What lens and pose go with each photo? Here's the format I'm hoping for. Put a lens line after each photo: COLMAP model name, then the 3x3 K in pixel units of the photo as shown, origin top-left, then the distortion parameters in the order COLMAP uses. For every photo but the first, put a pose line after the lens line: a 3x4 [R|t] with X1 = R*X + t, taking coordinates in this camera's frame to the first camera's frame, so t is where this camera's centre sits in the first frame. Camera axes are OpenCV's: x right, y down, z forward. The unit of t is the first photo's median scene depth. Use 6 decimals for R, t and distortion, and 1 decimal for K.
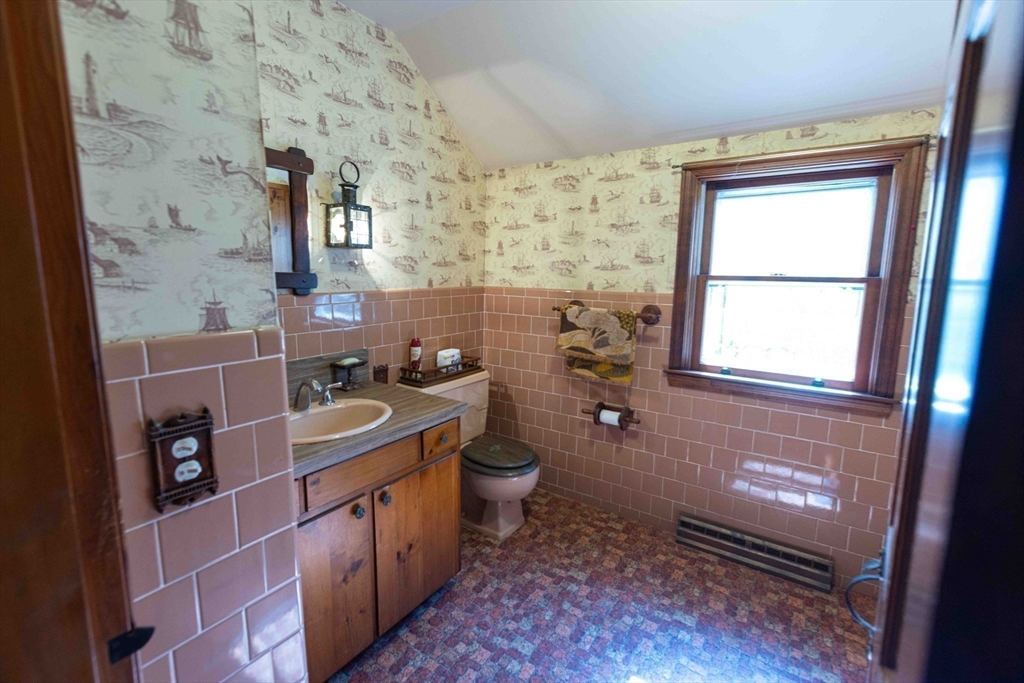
lens RADIAL K [[459.8, 0, 509.3], [0, 459.8, 337.3], [0, 0, 1]] dist [0.004437, 0.000474]
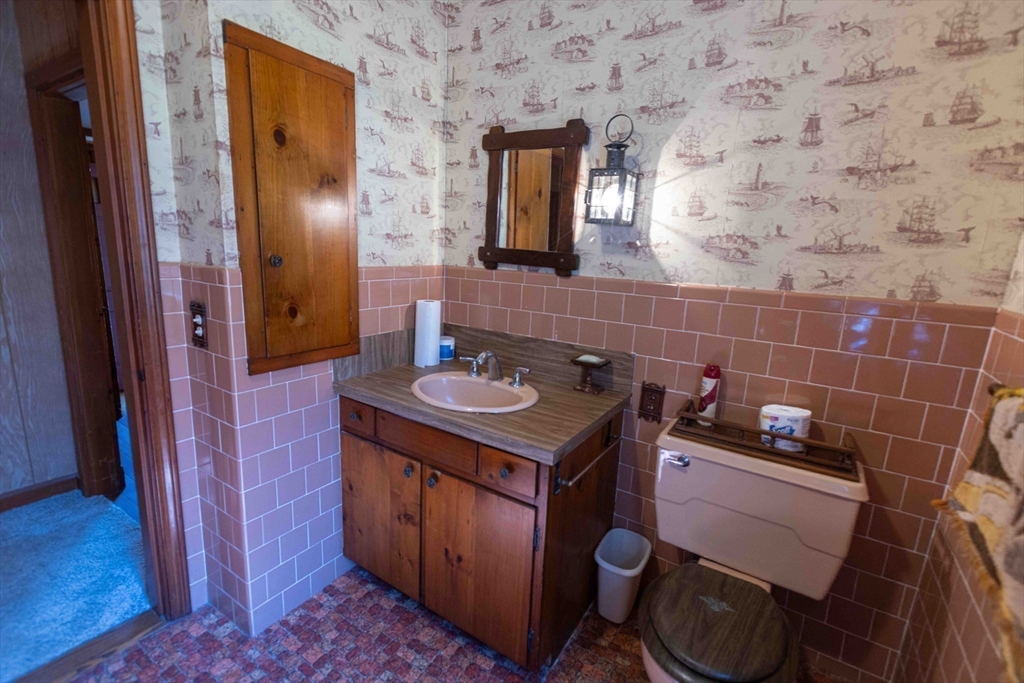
lens RADIAL K [[459.8, 0, 509.3], [0, 459.8, 337.3], [0, 0, 1]] dist [0.004437, 0.000474]
pose [[0.020048, 0.187803, -0.982002, 0.454560], [-0.188335, 0.965325, 0.180768, -0.106791], [0.981900, 0.181321, 0.054723, 0.758295]]
